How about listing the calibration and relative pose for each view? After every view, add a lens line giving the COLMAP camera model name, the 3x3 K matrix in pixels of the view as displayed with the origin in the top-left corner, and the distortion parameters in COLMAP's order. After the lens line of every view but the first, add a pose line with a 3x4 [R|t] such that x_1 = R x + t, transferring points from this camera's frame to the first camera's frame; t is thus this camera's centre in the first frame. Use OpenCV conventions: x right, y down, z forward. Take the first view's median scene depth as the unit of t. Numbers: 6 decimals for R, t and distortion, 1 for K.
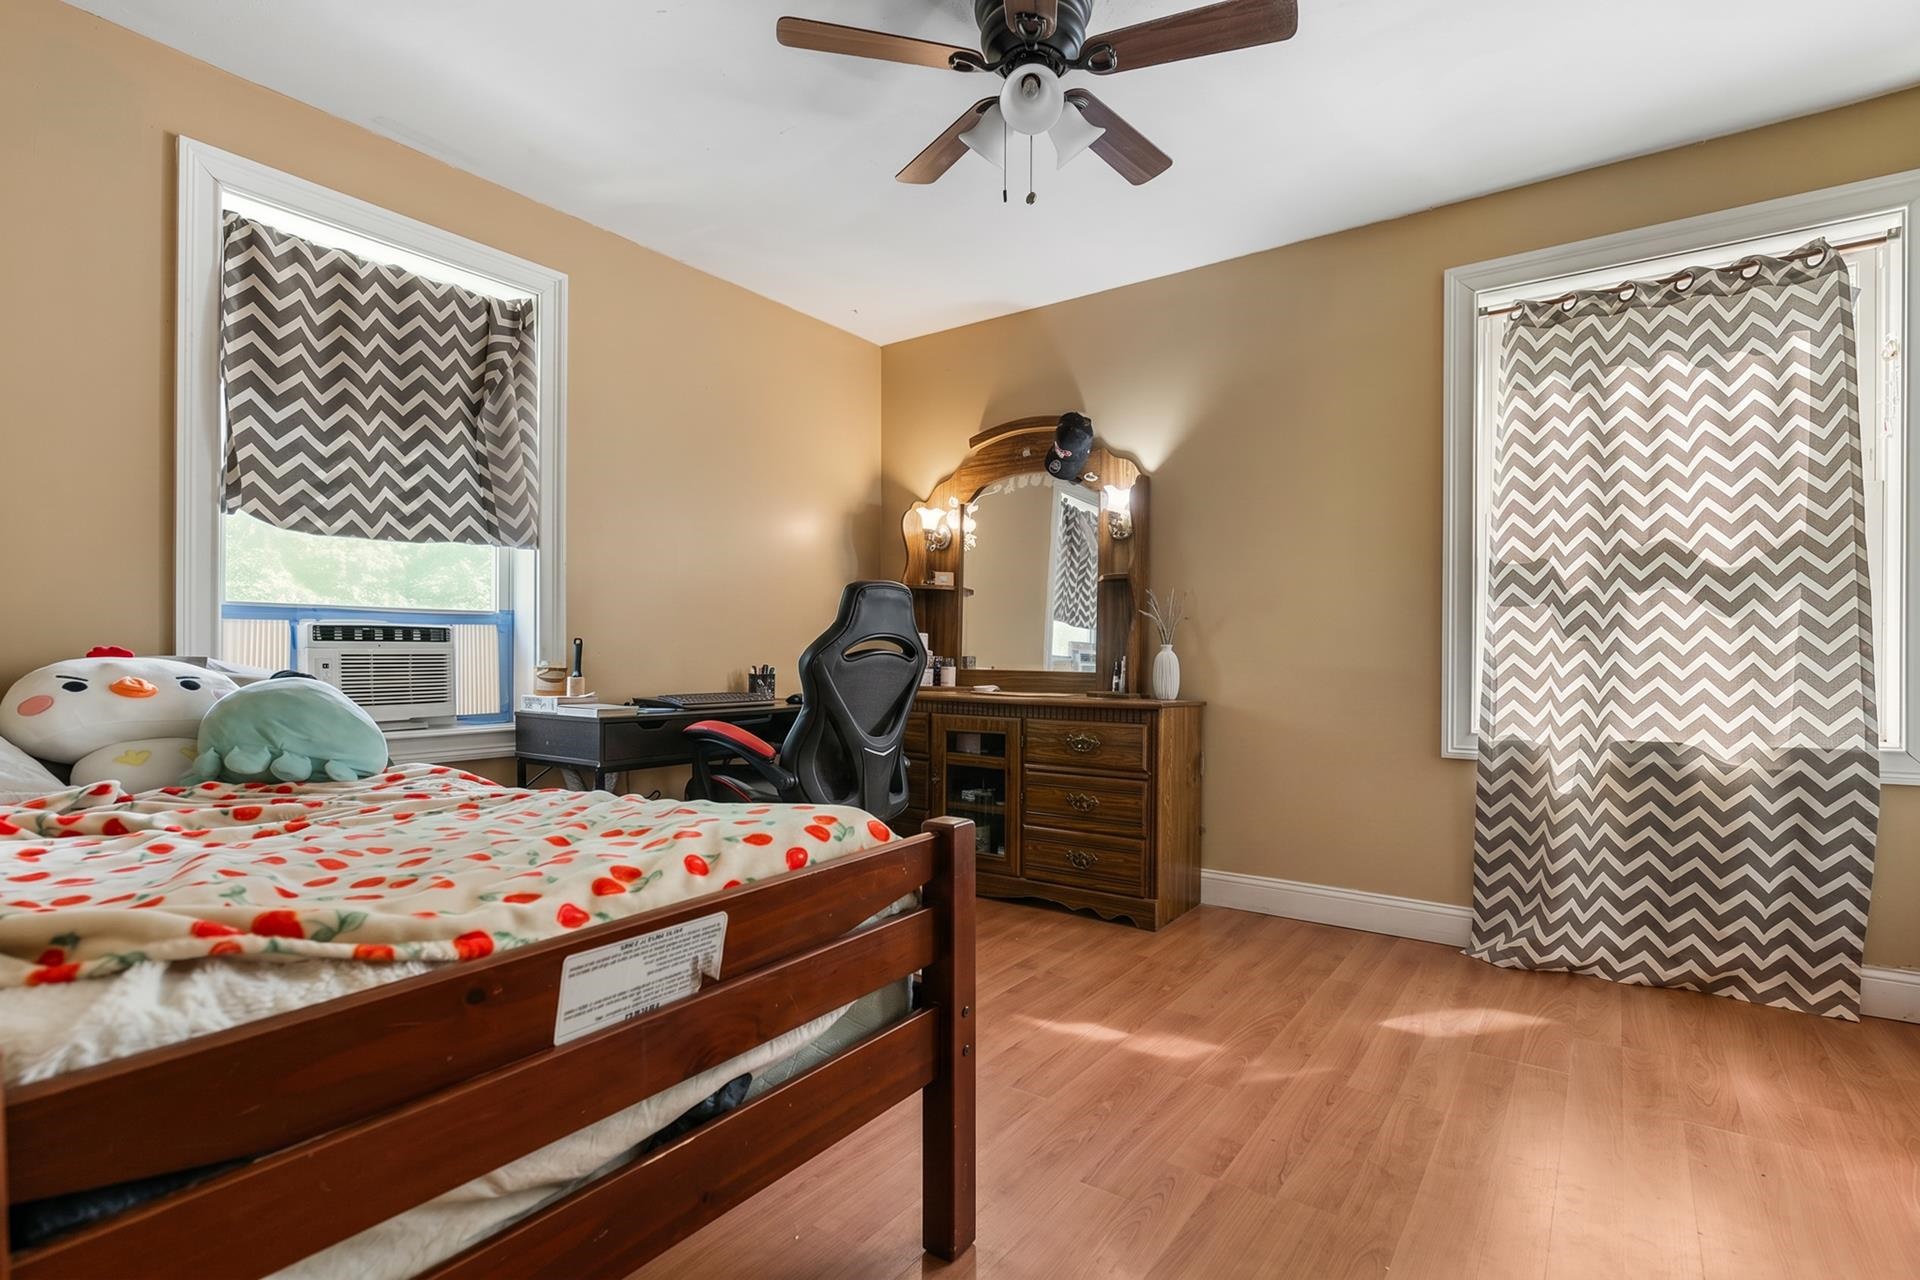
lens RADIAL K [[934.9, 0, 968.1], [0, 934.9, 651.5], [0, 0, 1]] dist [-0.001638, -0.000390]
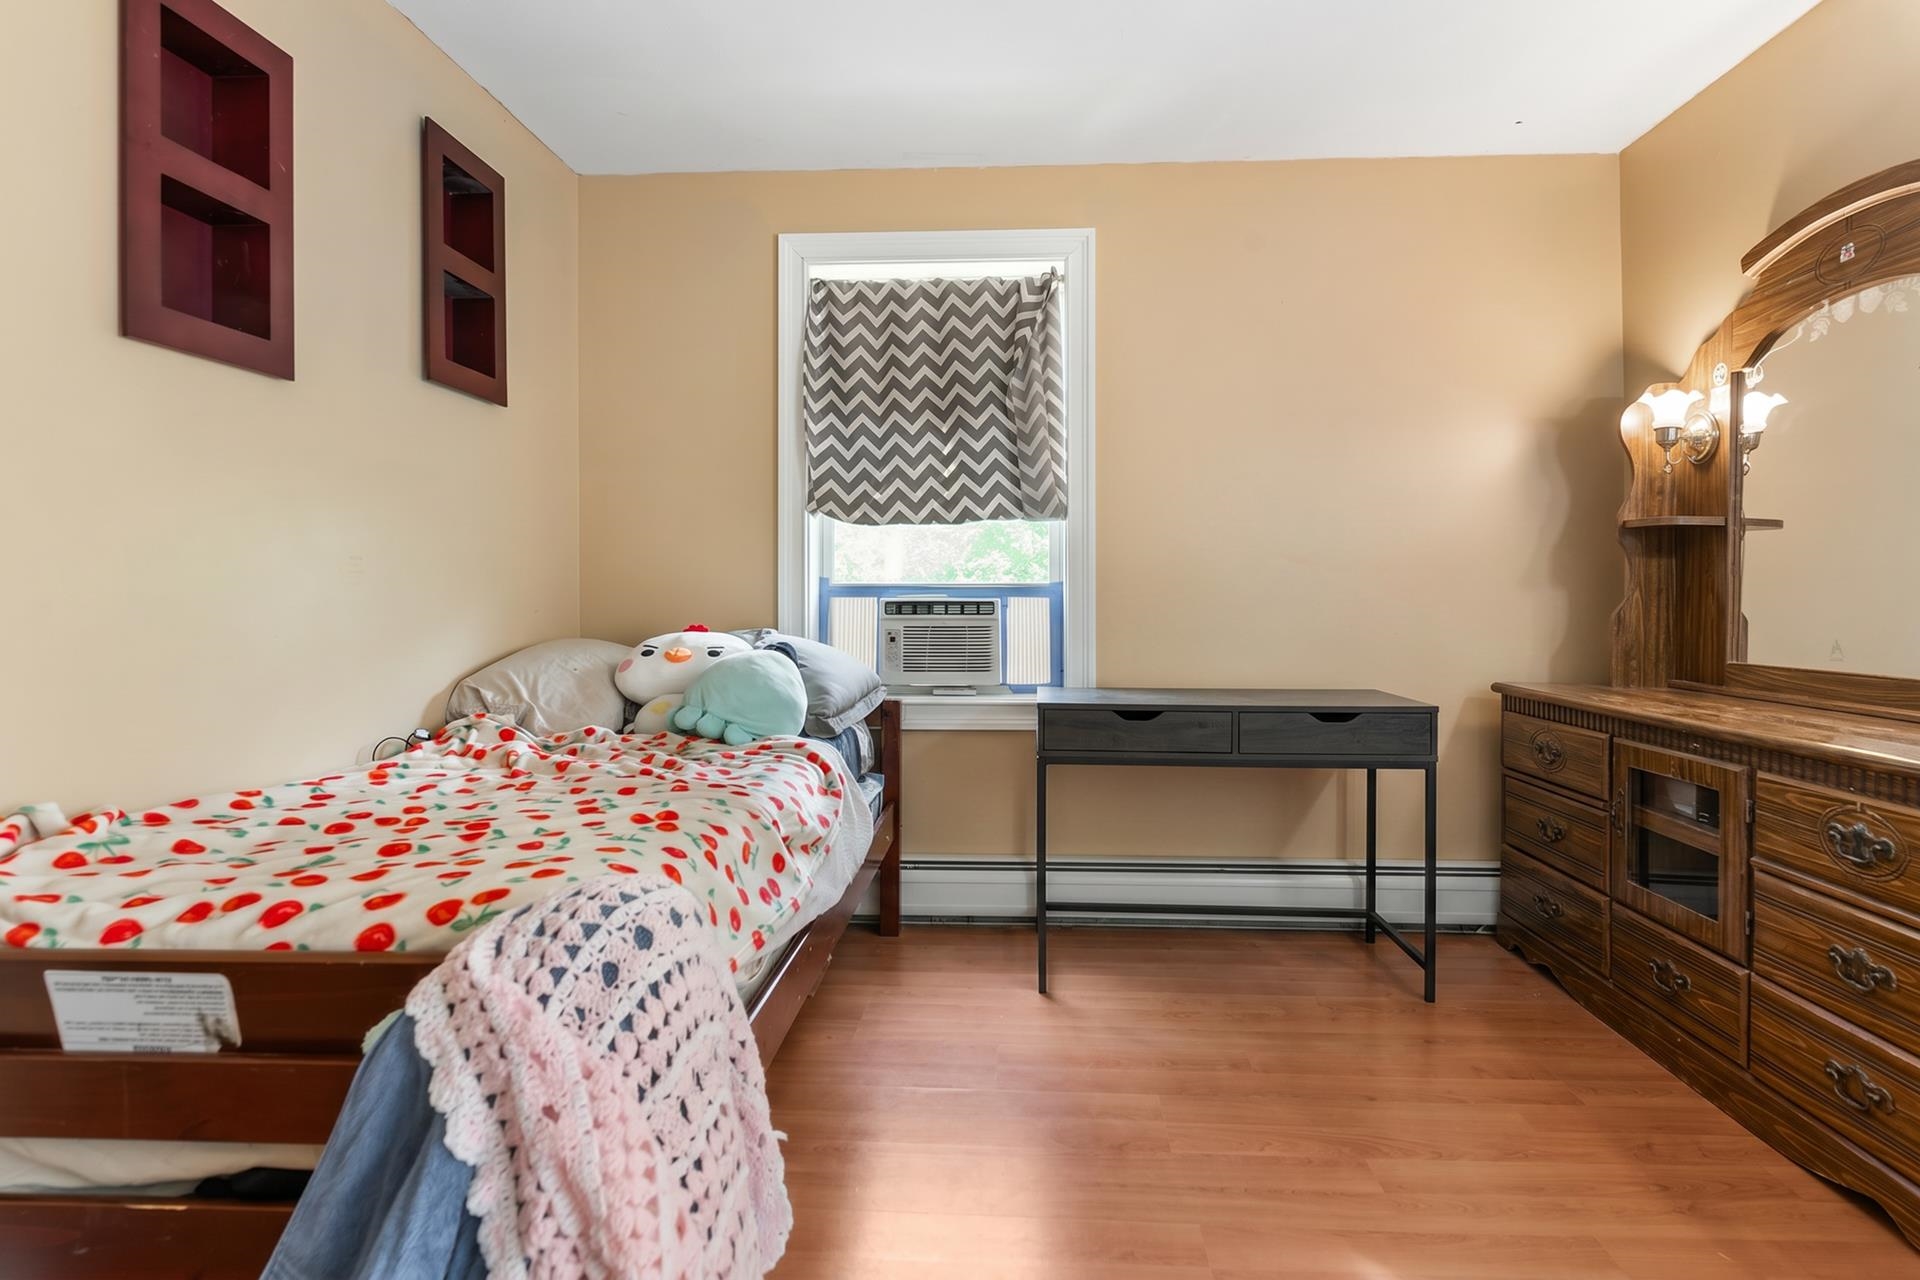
lens RADIAL K [[934.9, 0, 977.2], [0, 934.9, 579.3], [0, 0, 1]] dist [-0.001638, -0.000390]
pose [[0.523564, -0.016425, -0.851828, 0.348828], [0.002690, 0.999841, -0.017626, -0.032844], [0.851982, 0.006936, 0.523525, 0.450447]]
